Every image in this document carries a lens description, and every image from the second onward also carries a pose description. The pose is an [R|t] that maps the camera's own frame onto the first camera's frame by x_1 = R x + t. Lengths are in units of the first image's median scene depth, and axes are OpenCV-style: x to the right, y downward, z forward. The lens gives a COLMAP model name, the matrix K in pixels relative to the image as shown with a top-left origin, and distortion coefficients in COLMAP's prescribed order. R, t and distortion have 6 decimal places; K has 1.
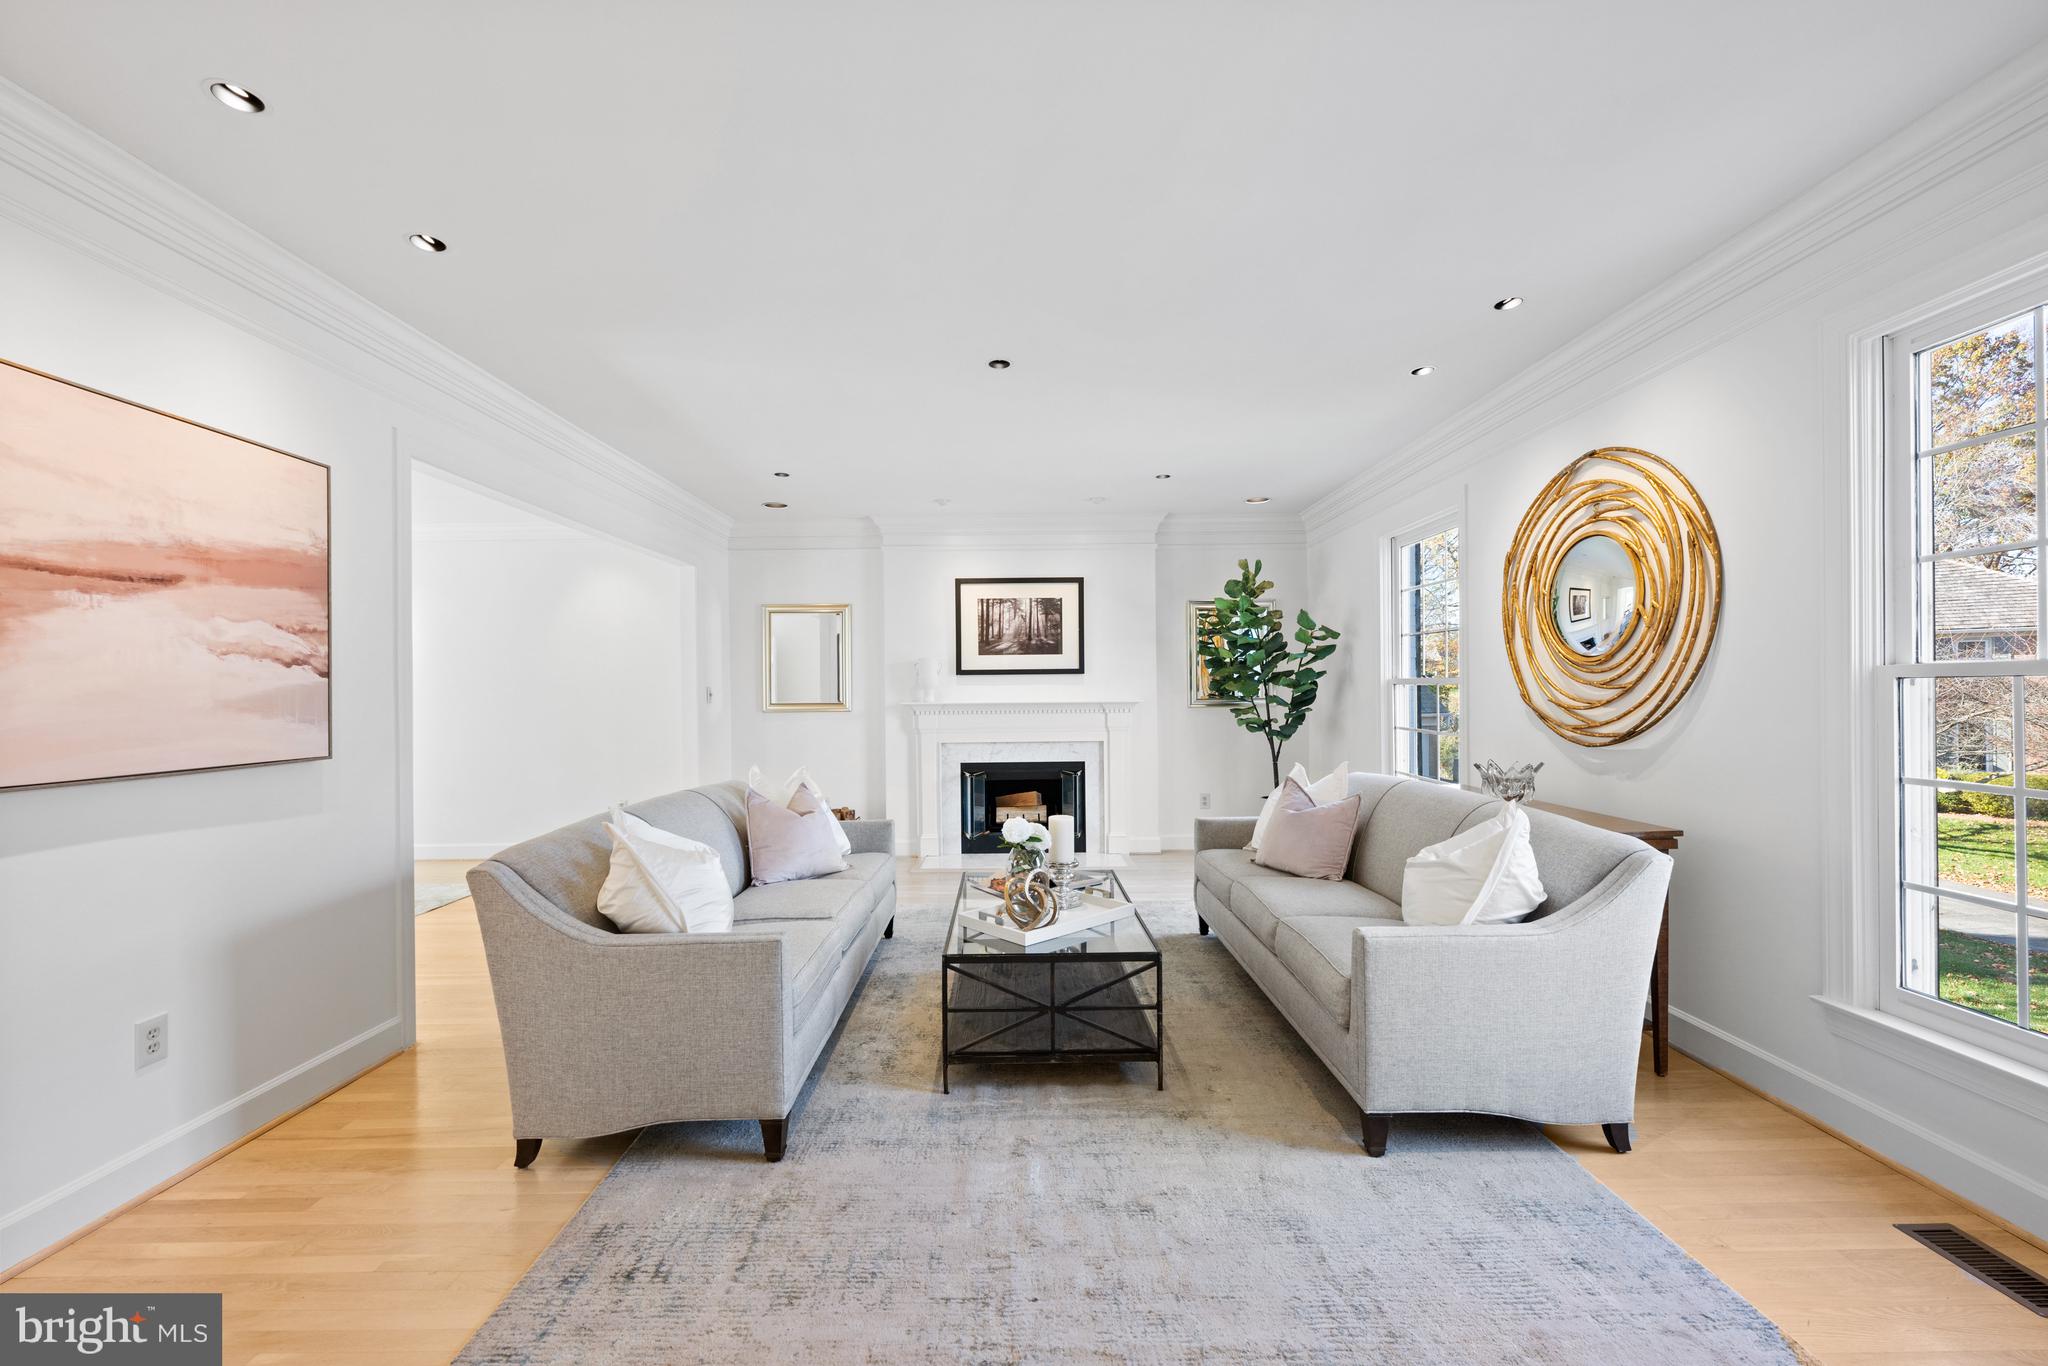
lens RADIAL K [[809.3, 0, 1019.3], [0, 809.3, 693.7], [0, 0, 1]] dist [-0.001653, 0.000094]
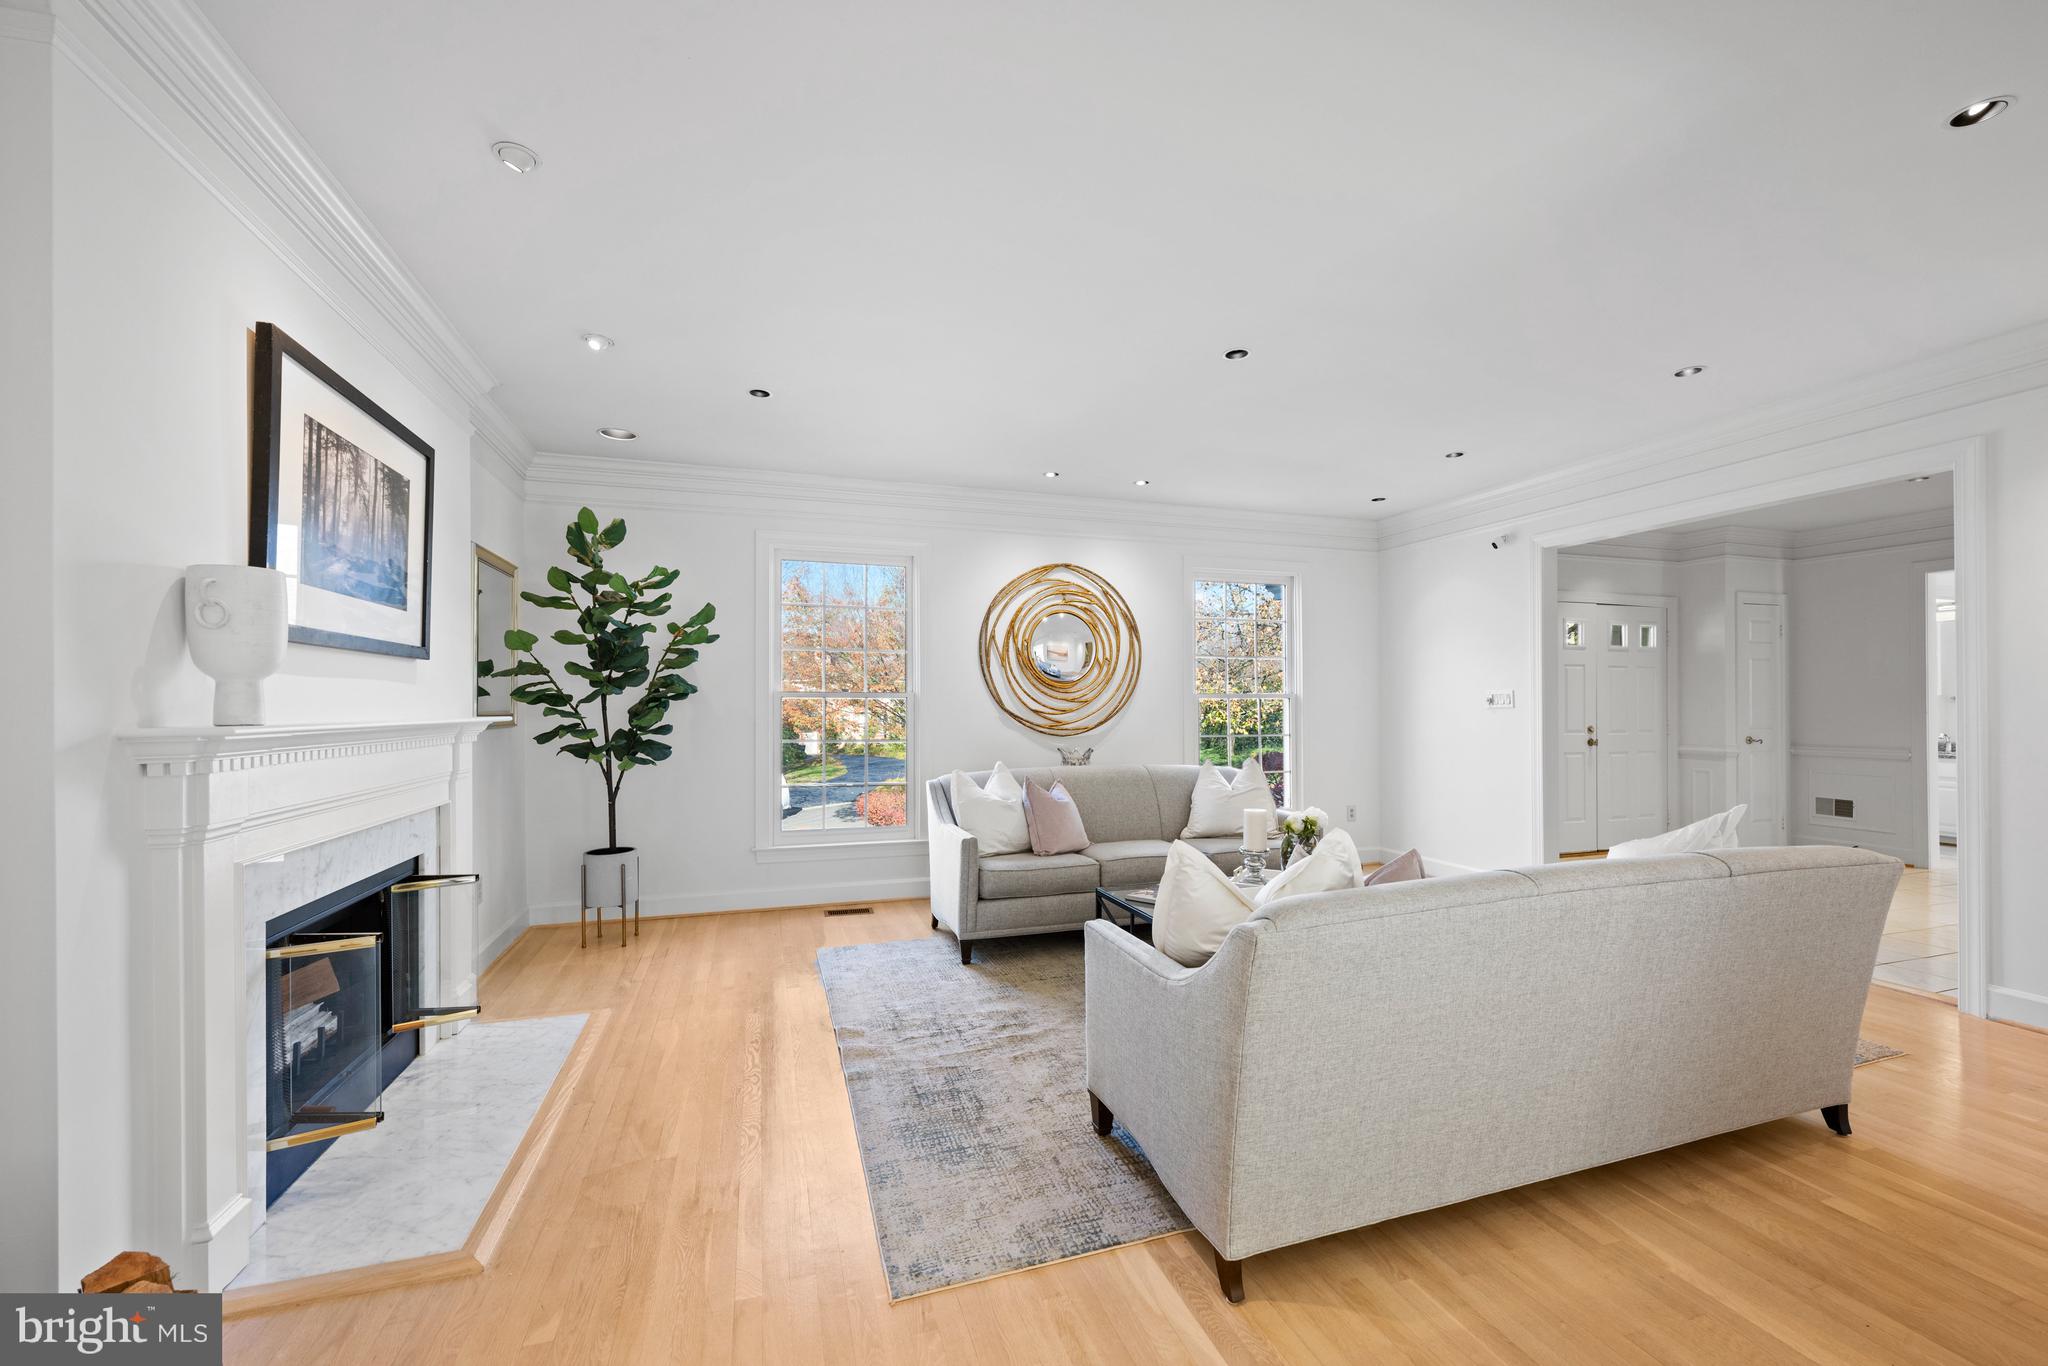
lens RADIAL K [[809.3, 0, 1019.3], [0, 809.3, 693.7], [0, 0, 1]] dist [-0.001653, 0.000094]
pose [[-0.312676, 0.020619, 0.949636, -0.543973], [0.003569, 0.999783, -0.020533, 0.006326], [-0.949853, -0.003031, -0.312682, 0.998848]]
